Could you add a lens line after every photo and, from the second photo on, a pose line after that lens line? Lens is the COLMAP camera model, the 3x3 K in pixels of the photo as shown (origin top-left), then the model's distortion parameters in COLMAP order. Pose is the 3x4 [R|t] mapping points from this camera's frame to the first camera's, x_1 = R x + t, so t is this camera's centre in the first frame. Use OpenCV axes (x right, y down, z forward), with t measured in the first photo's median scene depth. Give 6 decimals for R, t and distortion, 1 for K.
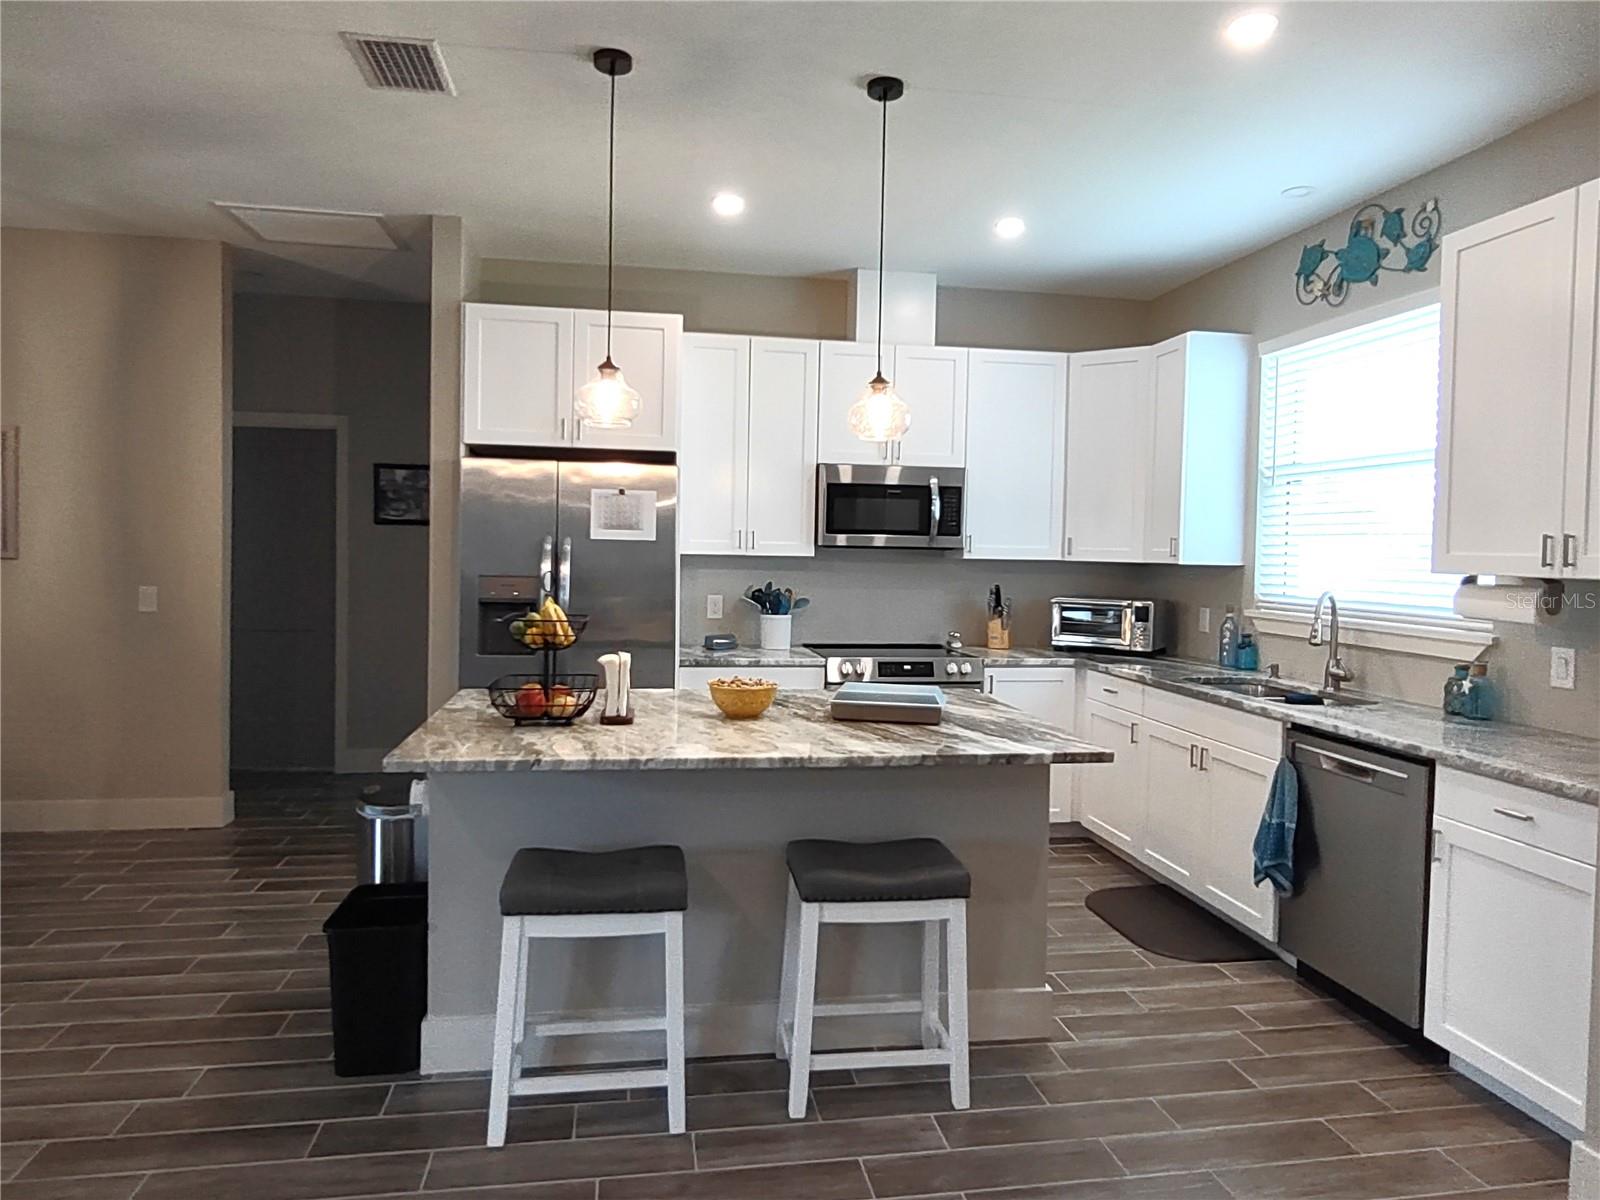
lens RADIAL K [[1047.6, 0, 800.0], [0, 1047.6, 600.0], [0, 0, 1]] dist [-0.001391, 0.003030]
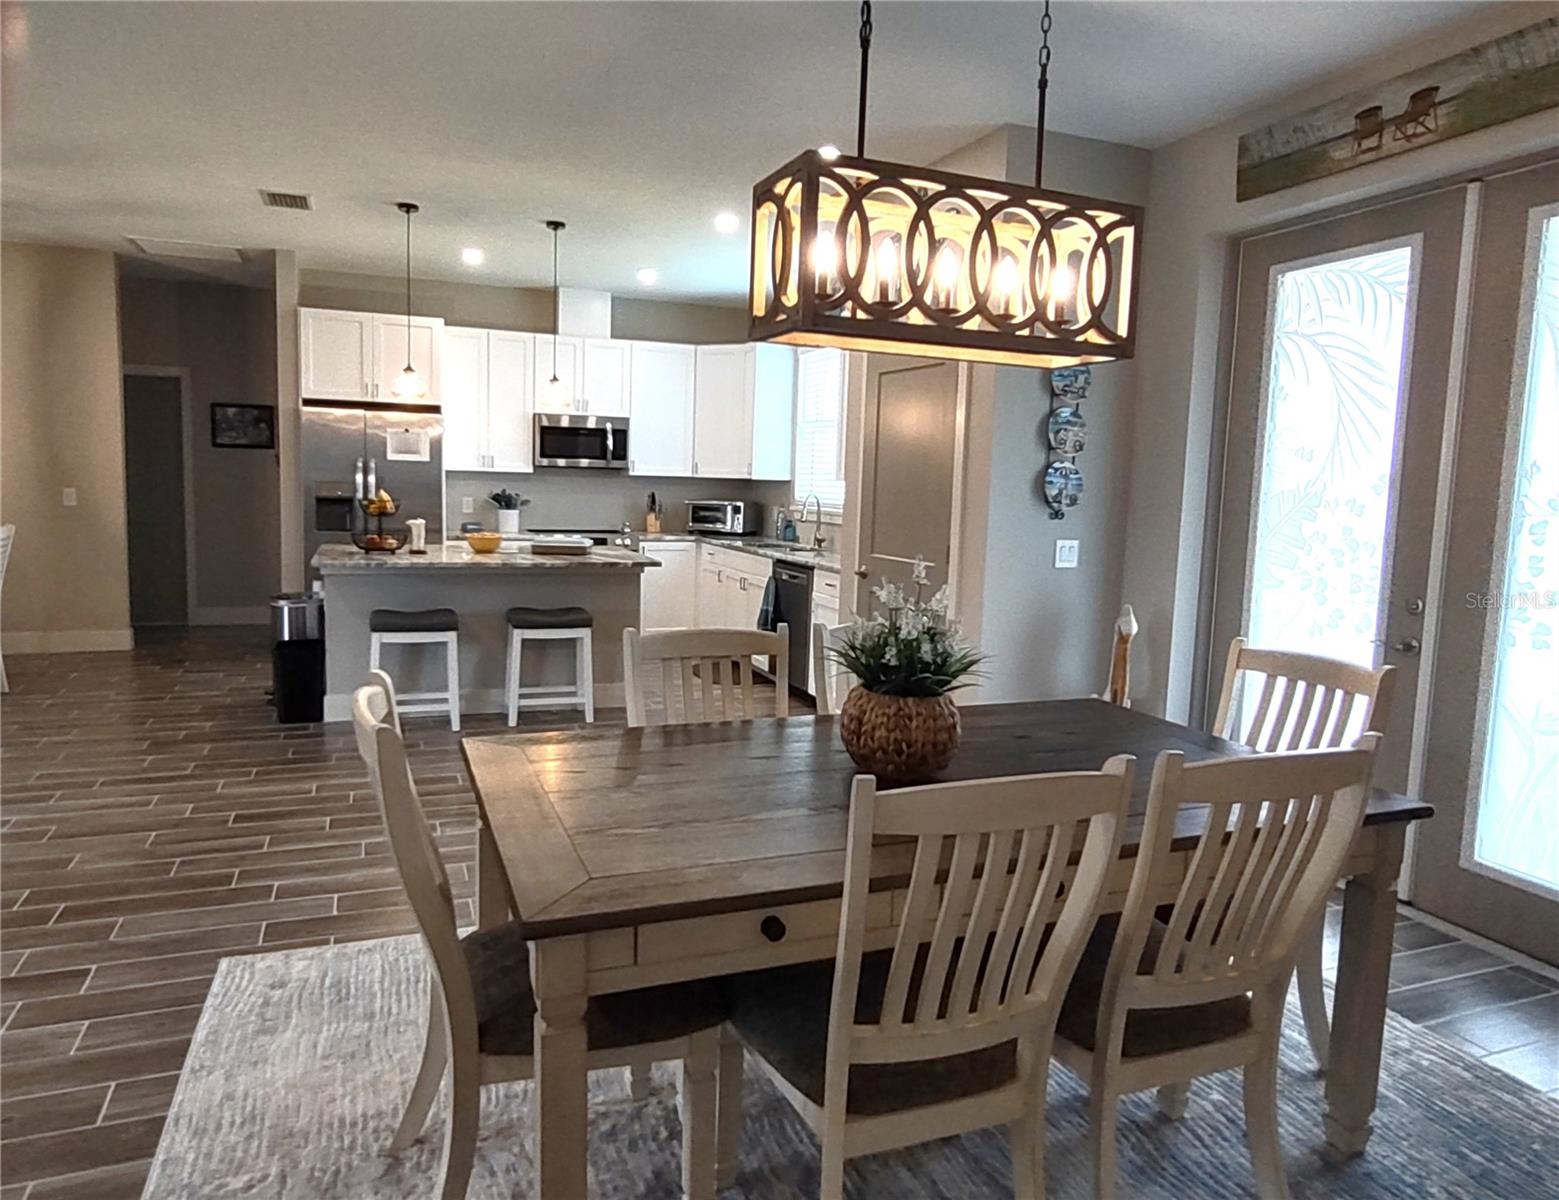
lens RADIAL K [[1106.1, 0, 779.5], [0, 1106.1, 600.0], [0, 0, 1]] dist [-0.003513, 0.003929]
pose [[0.981028, -0.012247, 0.193479, 0.056364], [-0.000306, 0.997904, 0.064714, 0.044282], [-0.193866, -0.063545, 0.978968, -0.750384]]
